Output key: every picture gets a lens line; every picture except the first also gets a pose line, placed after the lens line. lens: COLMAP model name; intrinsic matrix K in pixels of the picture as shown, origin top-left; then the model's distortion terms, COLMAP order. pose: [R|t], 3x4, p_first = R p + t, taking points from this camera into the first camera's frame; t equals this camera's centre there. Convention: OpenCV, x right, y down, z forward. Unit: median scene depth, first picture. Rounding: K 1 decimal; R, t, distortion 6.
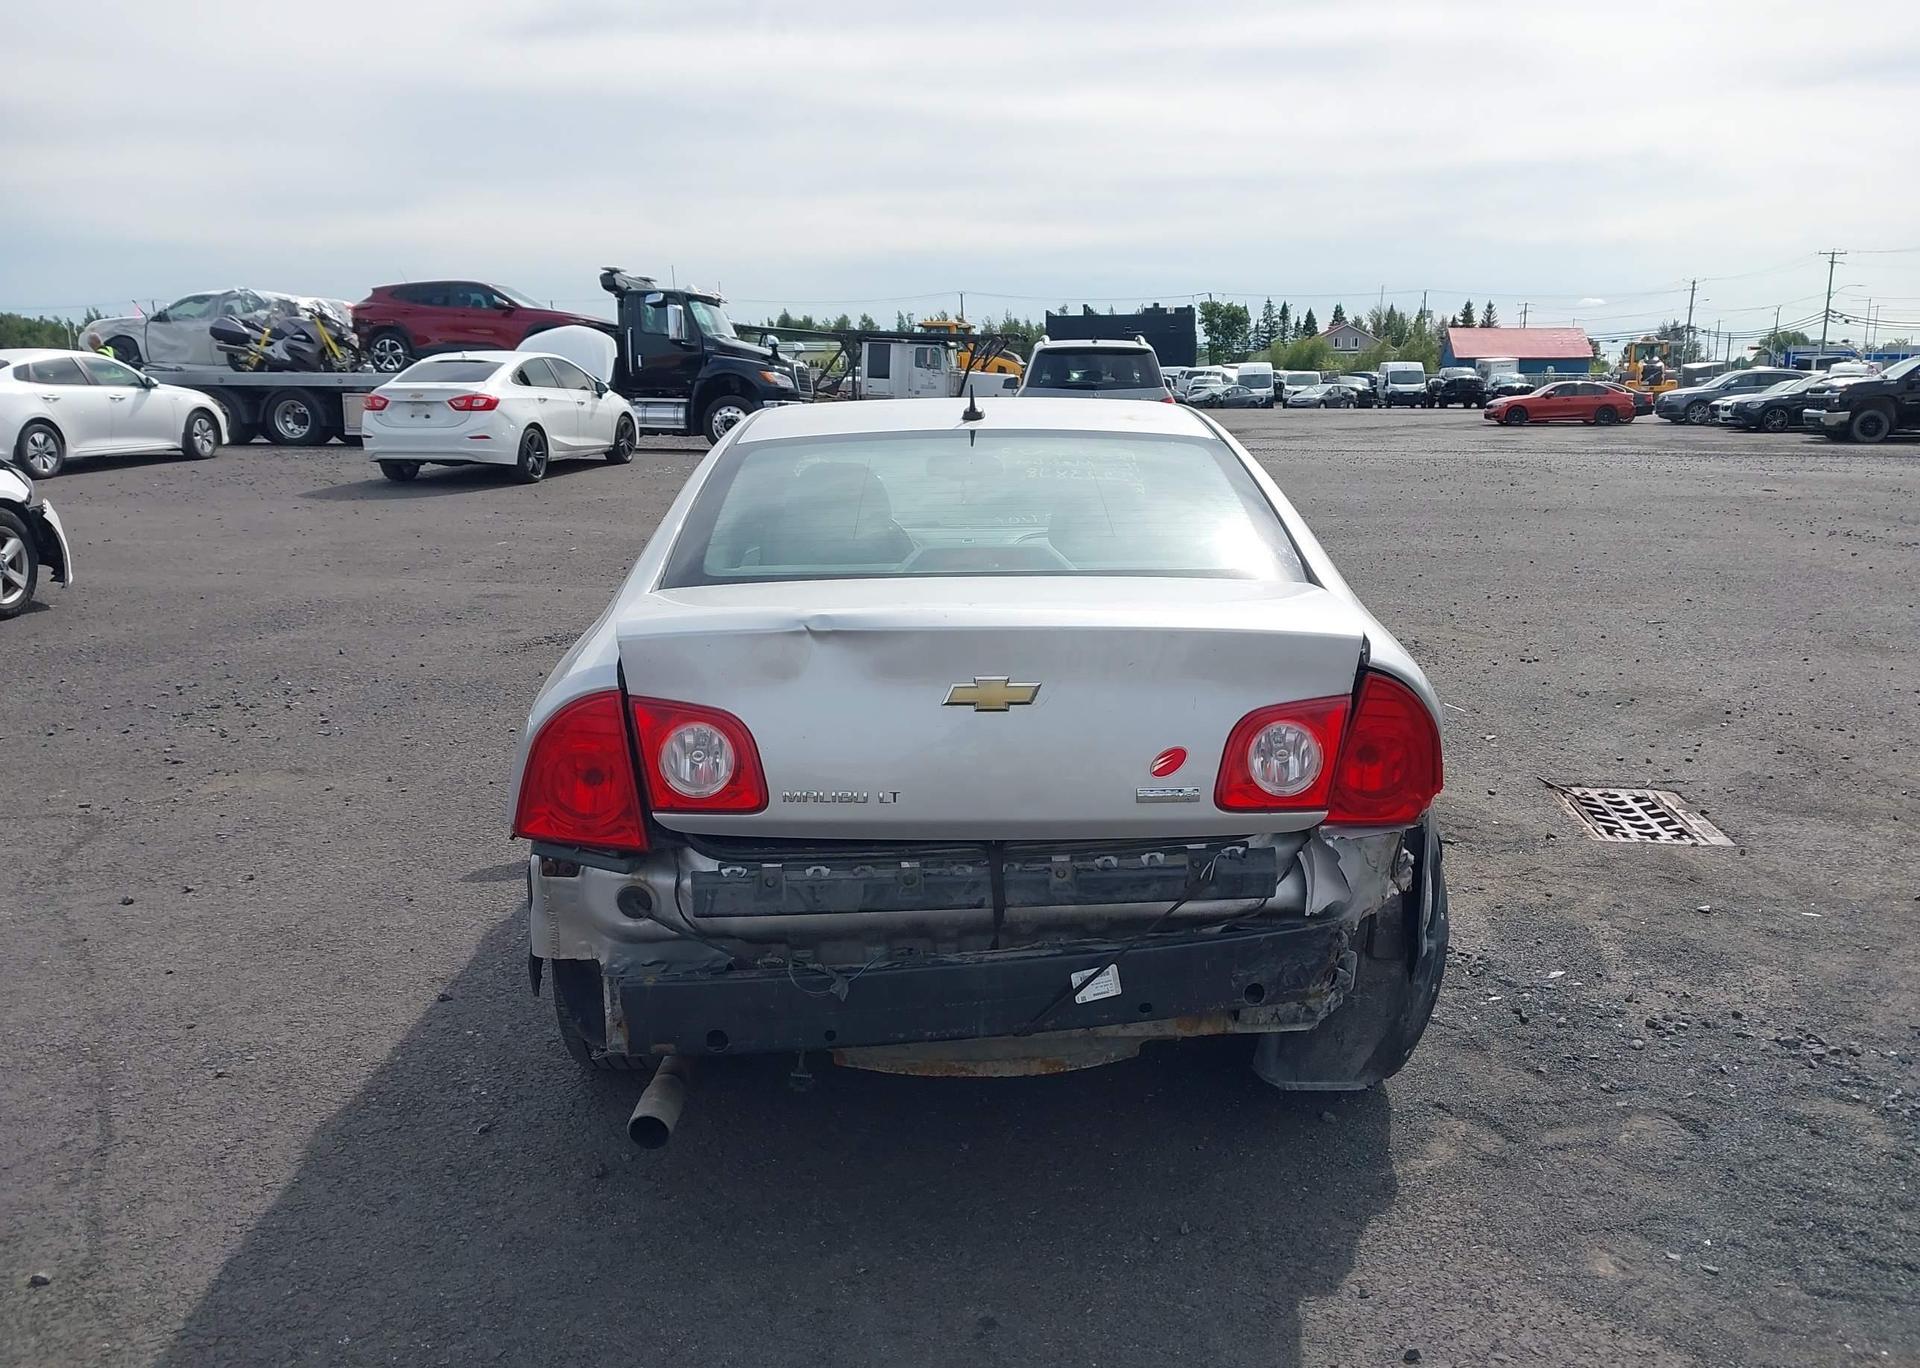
lens RADIAL K [[1520.0, 0, 969.9], [0, 1520.0, 703.9], [0, 0, 1]] dist [0.006606, -0.004103]
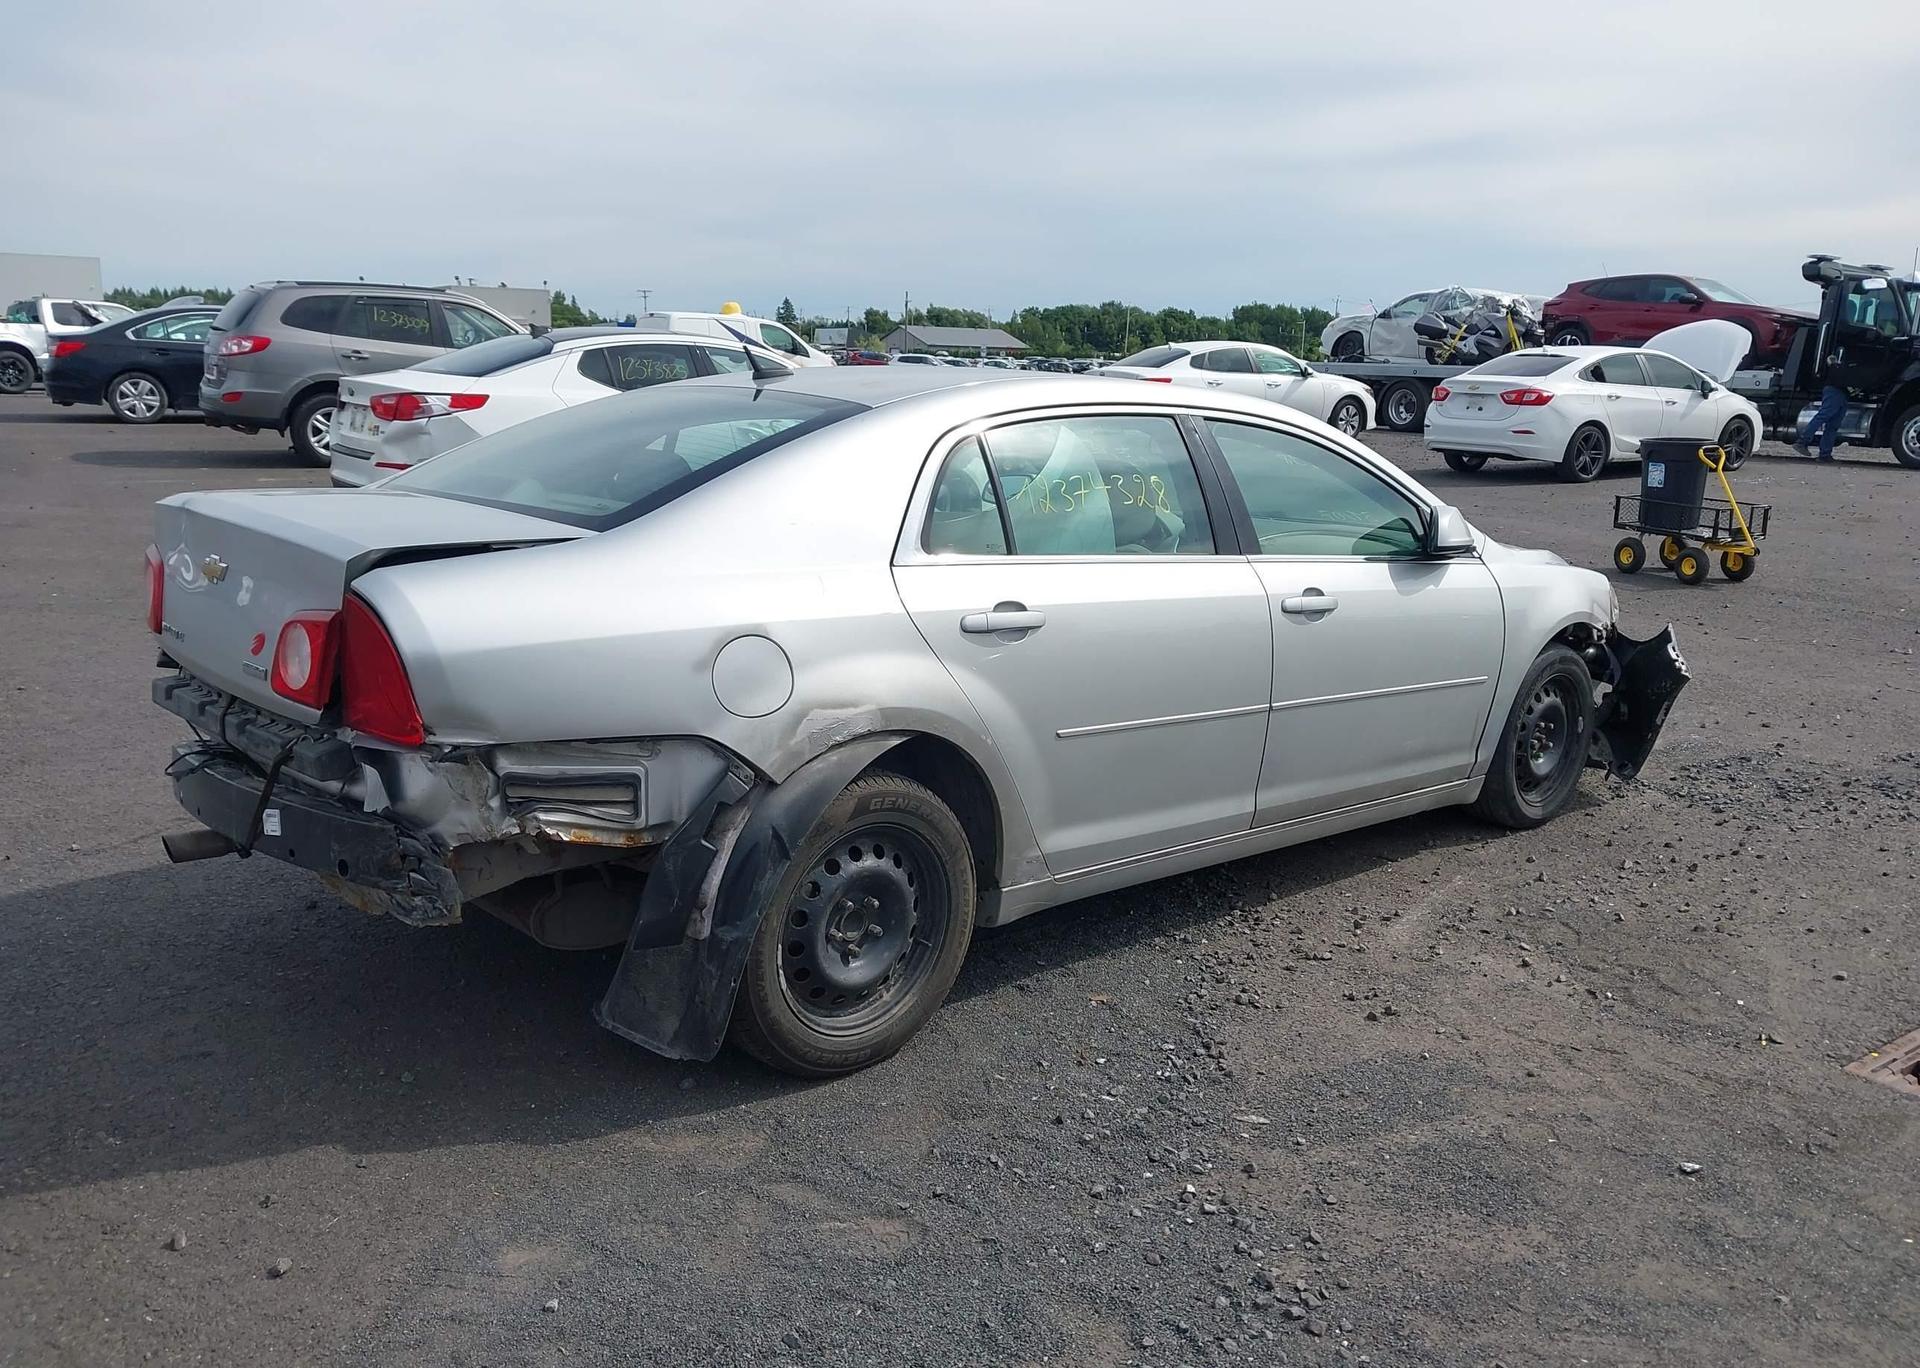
lens RADIAL K [[1528.2, 0, 972.4], [0, 1528.2, 703.6], [0, 0, 1]] dist [0.007555, -0.011630]
pose [[0.656681, 0.180064, -0.732357, 0.173554], [-0.181068, 0.980319, 0.078672, -0.014181], [0.732110, 0.080945, 0.676360, 0.072987]]
